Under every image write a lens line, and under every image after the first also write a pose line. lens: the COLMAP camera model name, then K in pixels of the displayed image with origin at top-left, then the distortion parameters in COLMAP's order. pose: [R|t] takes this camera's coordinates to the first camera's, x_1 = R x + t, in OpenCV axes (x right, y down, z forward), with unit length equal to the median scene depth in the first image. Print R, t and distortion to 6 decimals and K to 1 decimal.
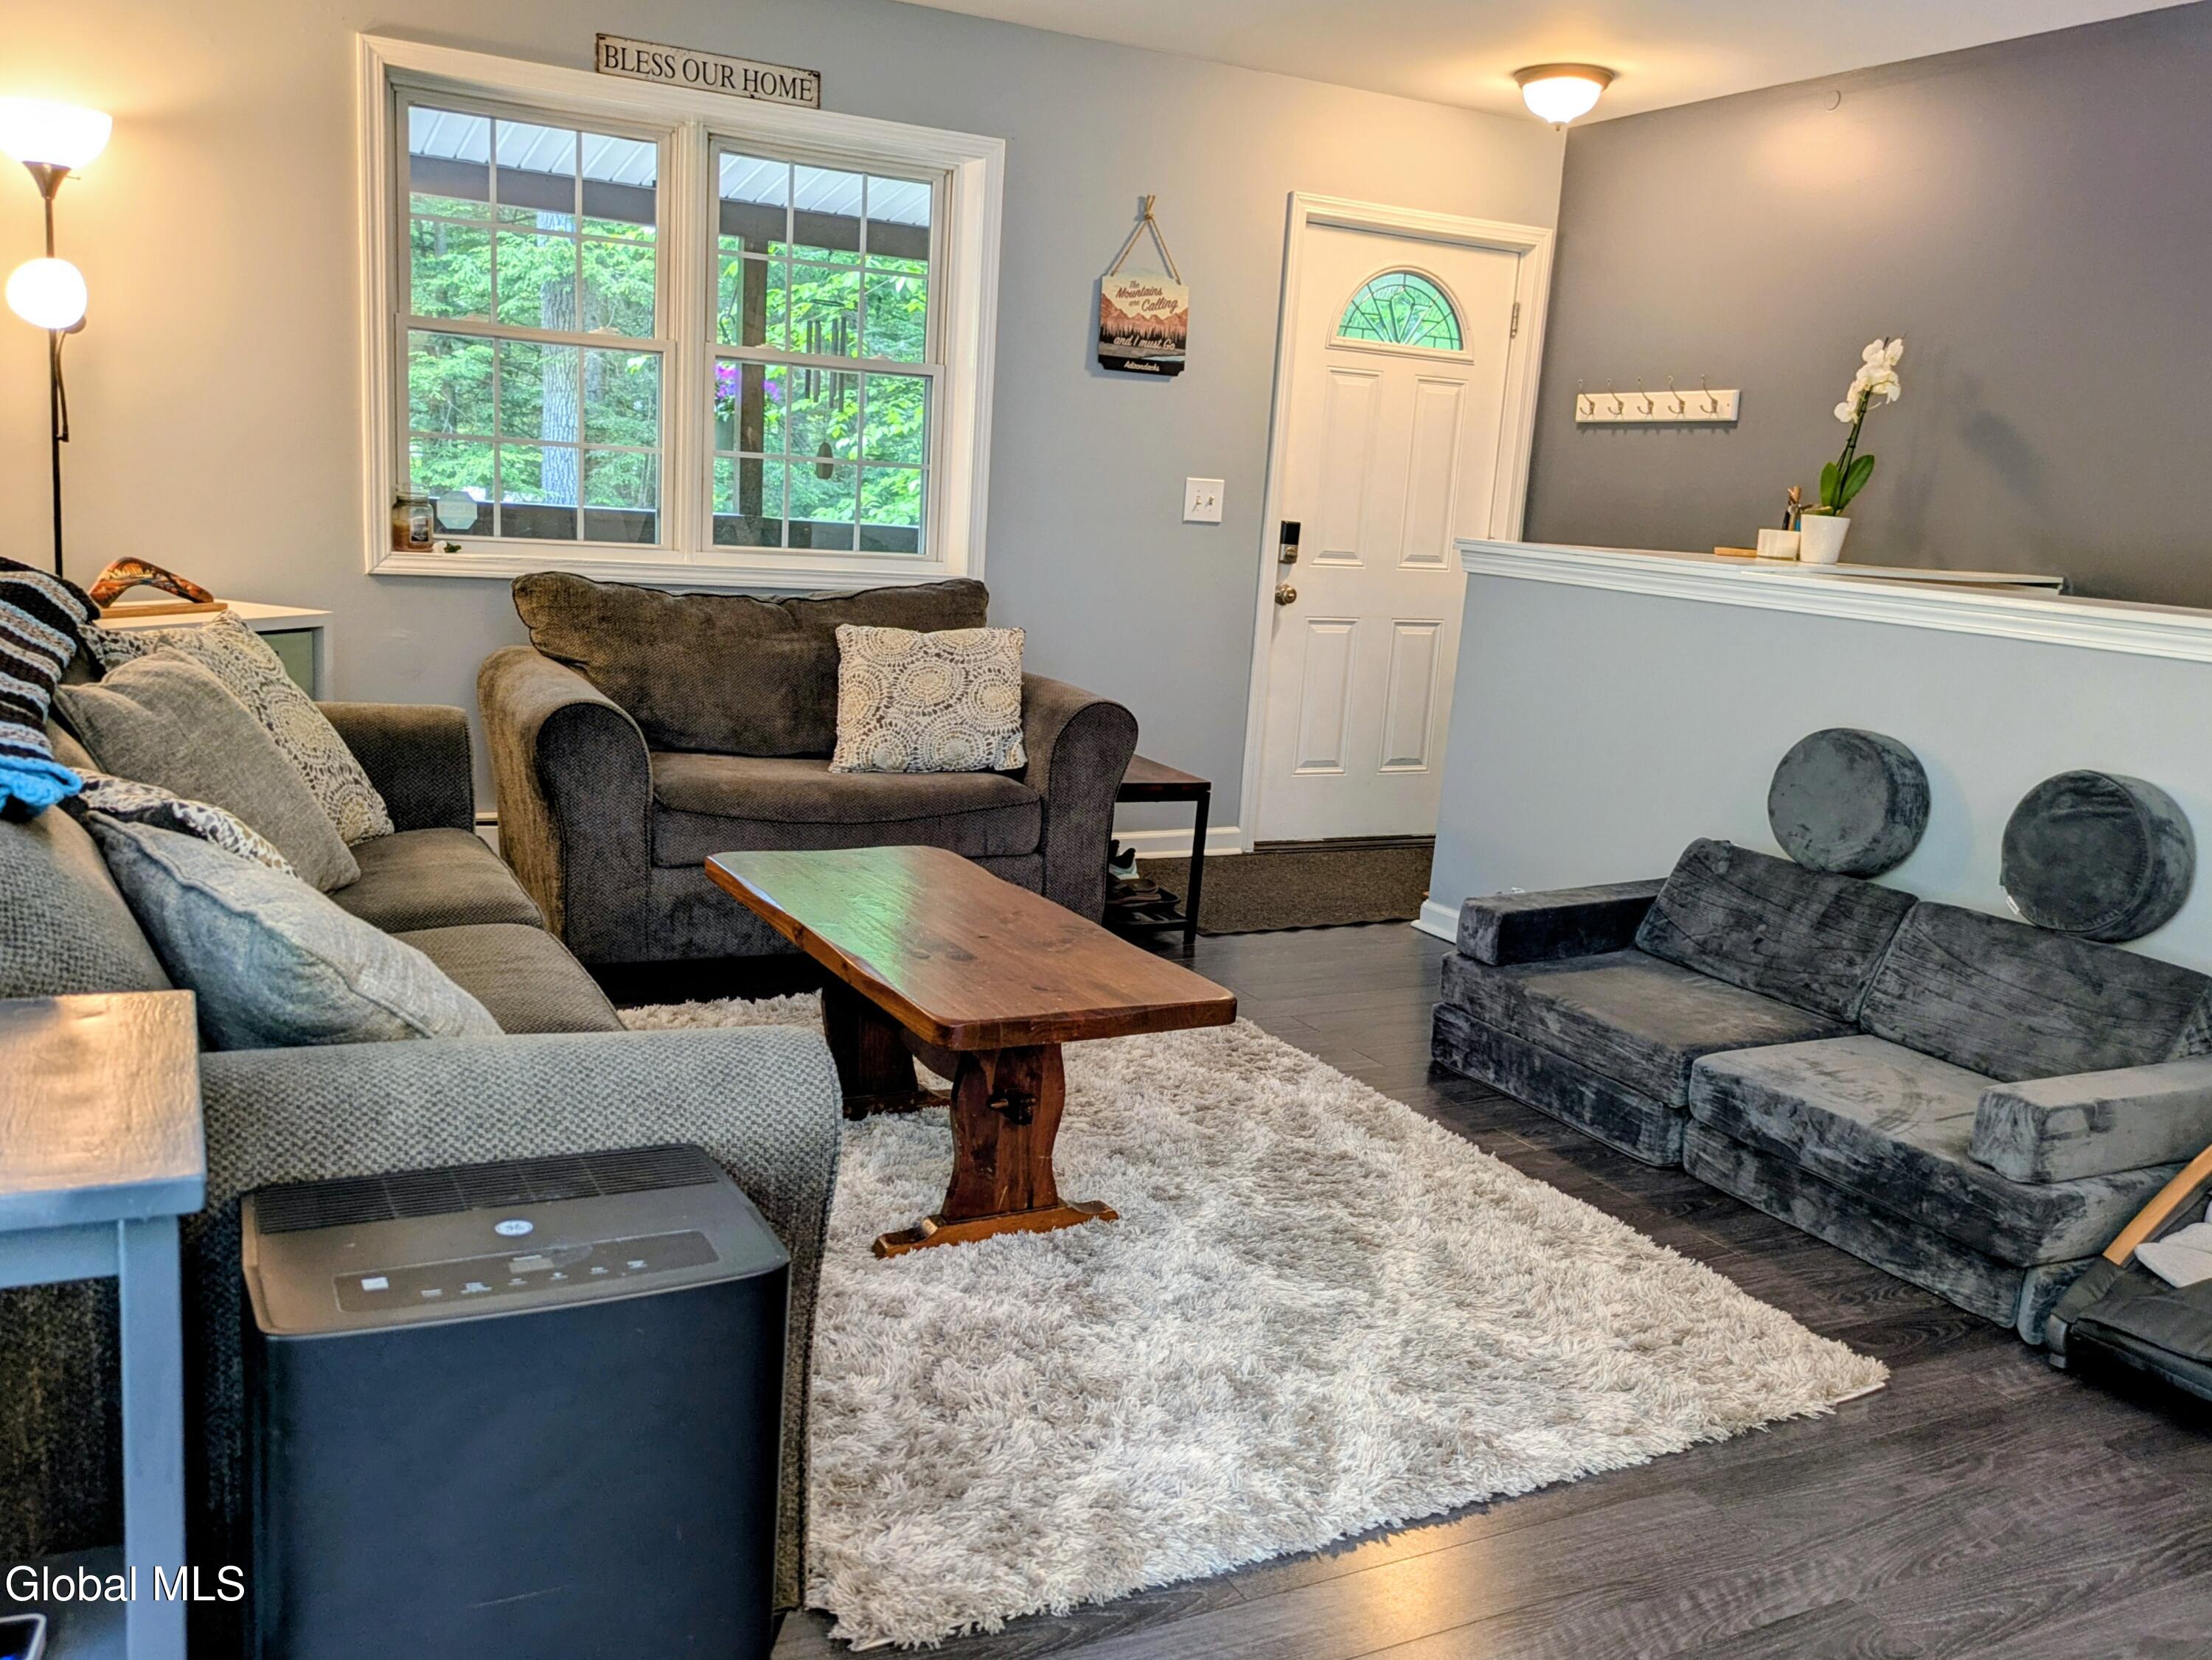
lens RADIAL K [[1830.2, 0, 1106.0], [0, 1830.2, 830.0], [0, 0, 1]] dist [0.054377, -0.011211]
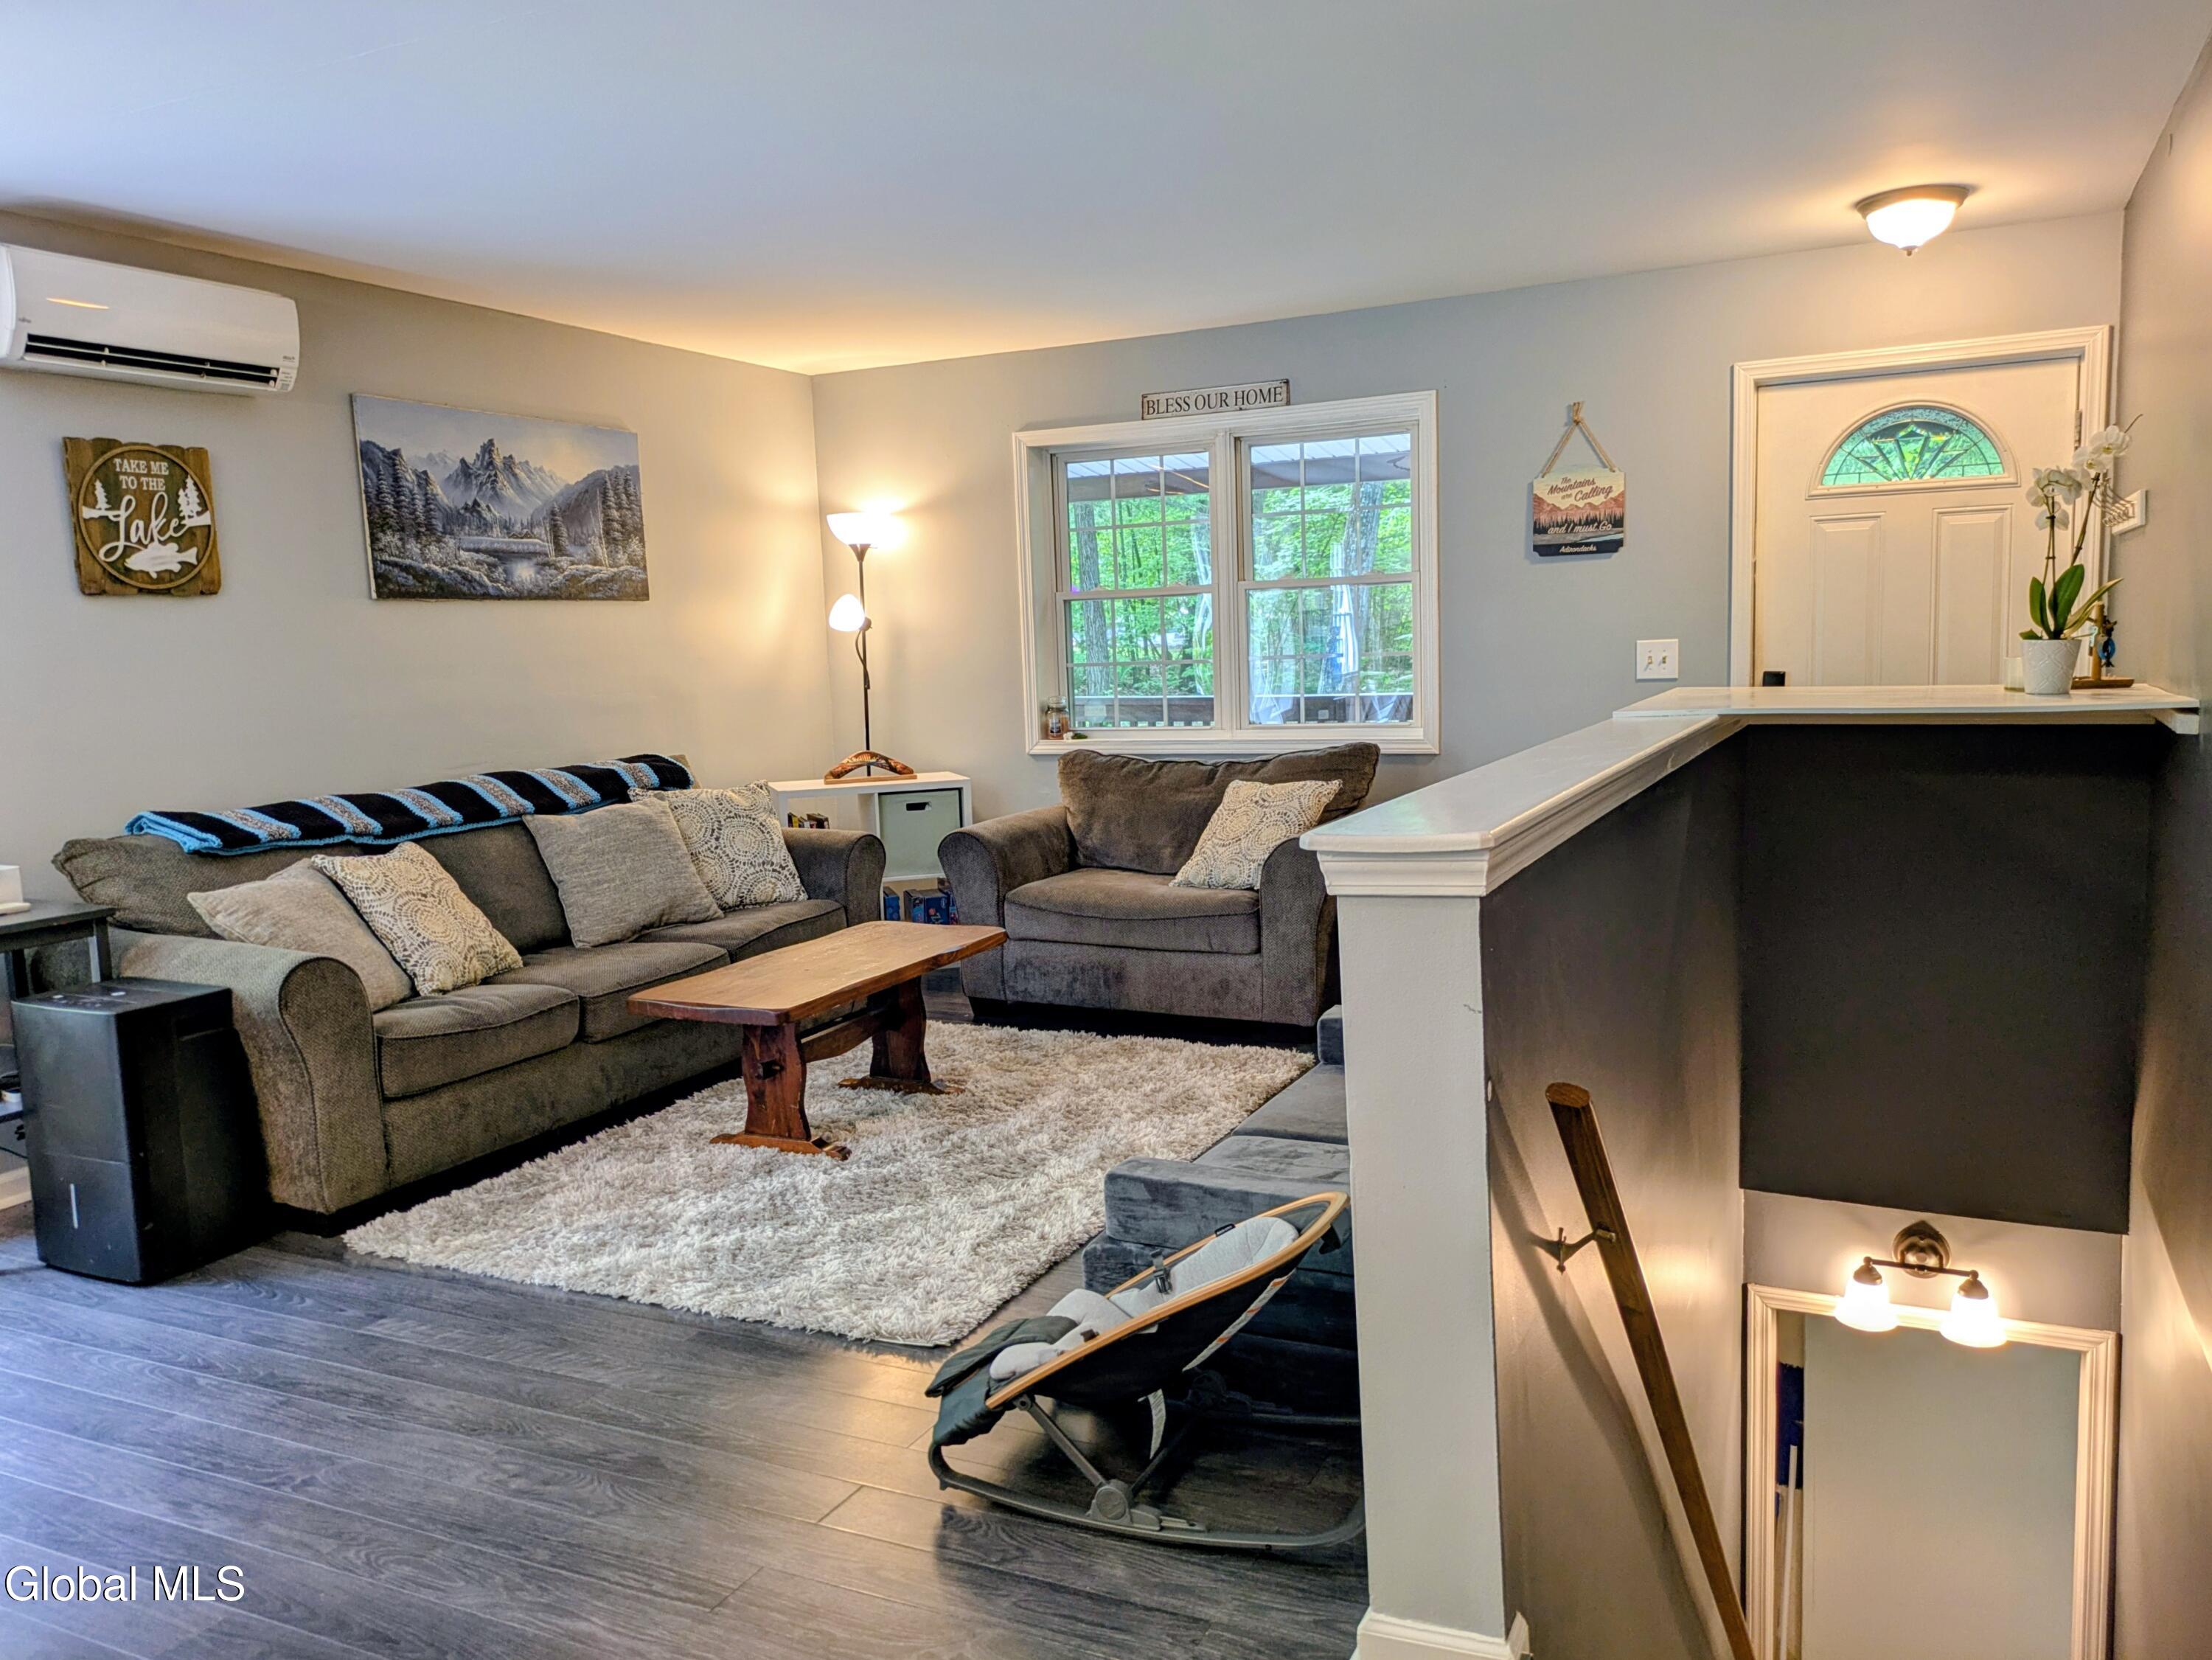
lens RADIAL K [[1702.7, 0, 1118.5], [0, 1702.7, 817.2], [0, 0, 1]] dist [0.074089, -0.082040]
pose [[0.583228, 0.005026, -0.812293, 0.728734], [-0.078395, 0.995661, -0.050127, -0.012696], [0.808517, 0.092915, 0.581092, 0.175430]]
